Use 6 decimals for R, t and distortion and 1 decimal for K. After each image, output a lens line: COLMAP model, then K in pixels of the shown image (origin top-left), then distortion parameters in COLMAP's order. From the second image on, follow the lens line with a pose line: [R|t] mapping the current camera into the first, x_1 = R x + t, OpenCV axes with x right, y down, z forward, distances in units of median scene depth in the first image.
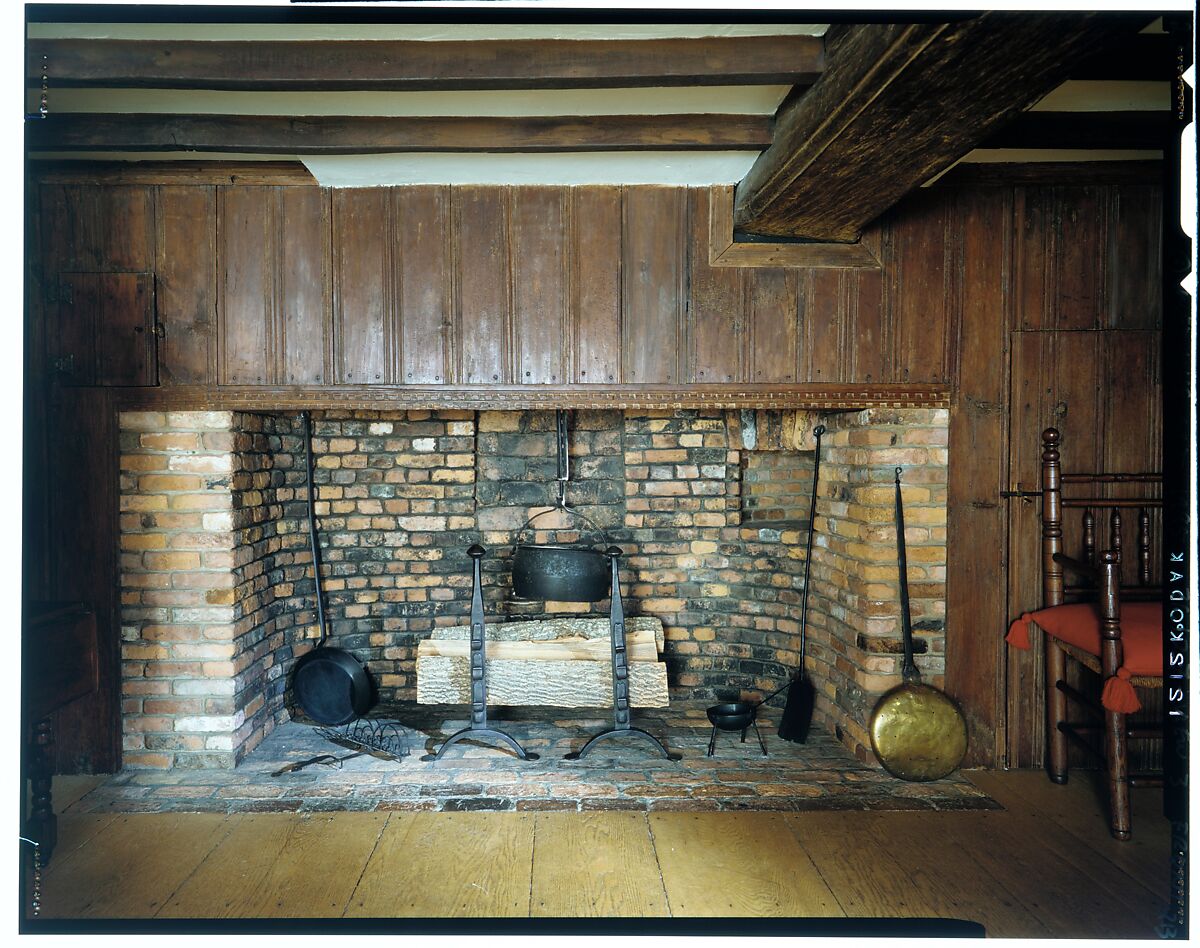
lens RADIAL K [[899.9, 0, 580.9], [0, 899.9, 486.2], [0, 0, 1]] dist [0.005405, 0.001747]
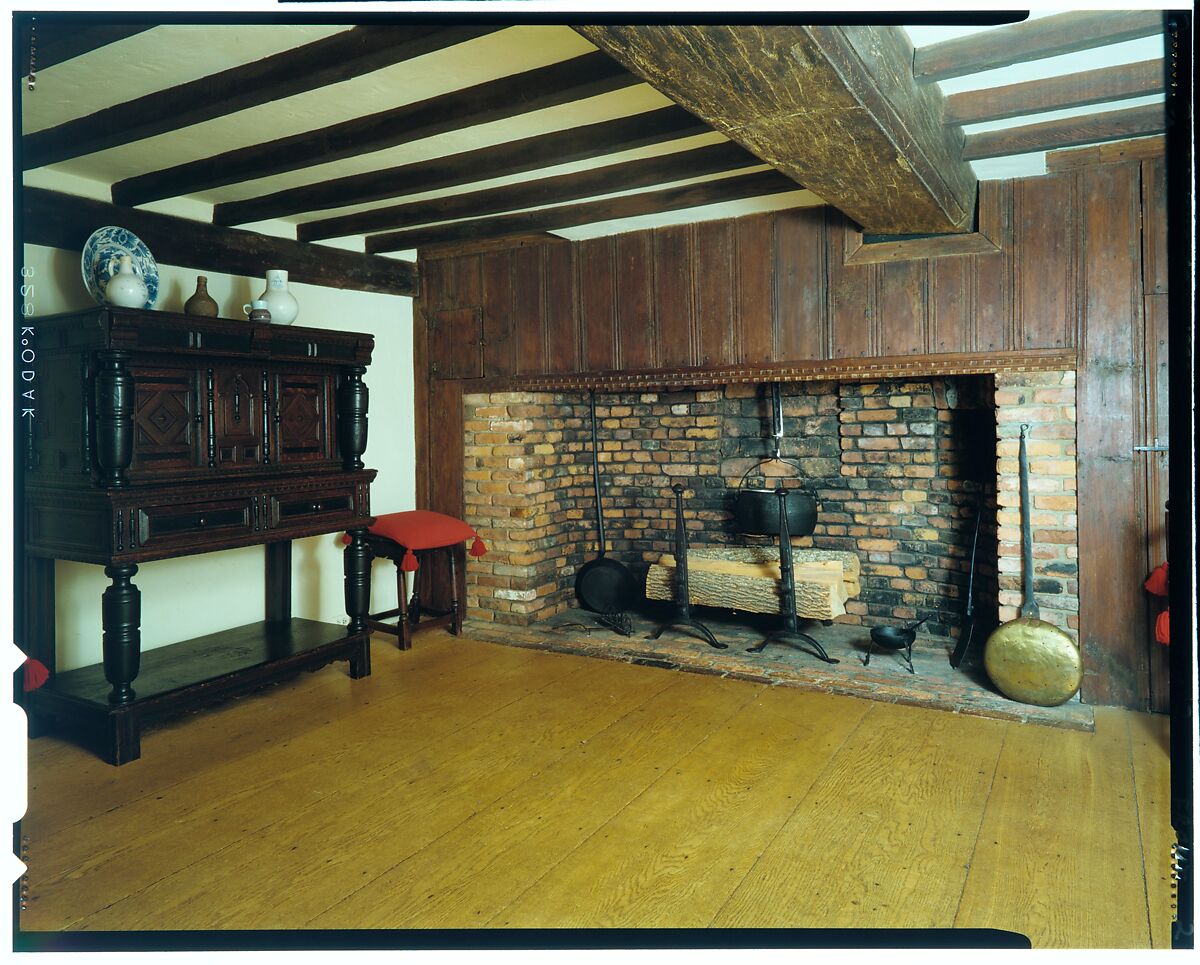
lens RADIAL K [[917.3, 0, 500.8], [0, 917.3, 413.4], [0, 0, 1]] dist [0.010347, 0.004351]
pose [[0.827652, -0.015957, -0.561015, 0.359570], [-0.002905, 0.999461, -0.032713, 0.003826], [0.561234, 0.028705, 0.827159, -0.250663]]
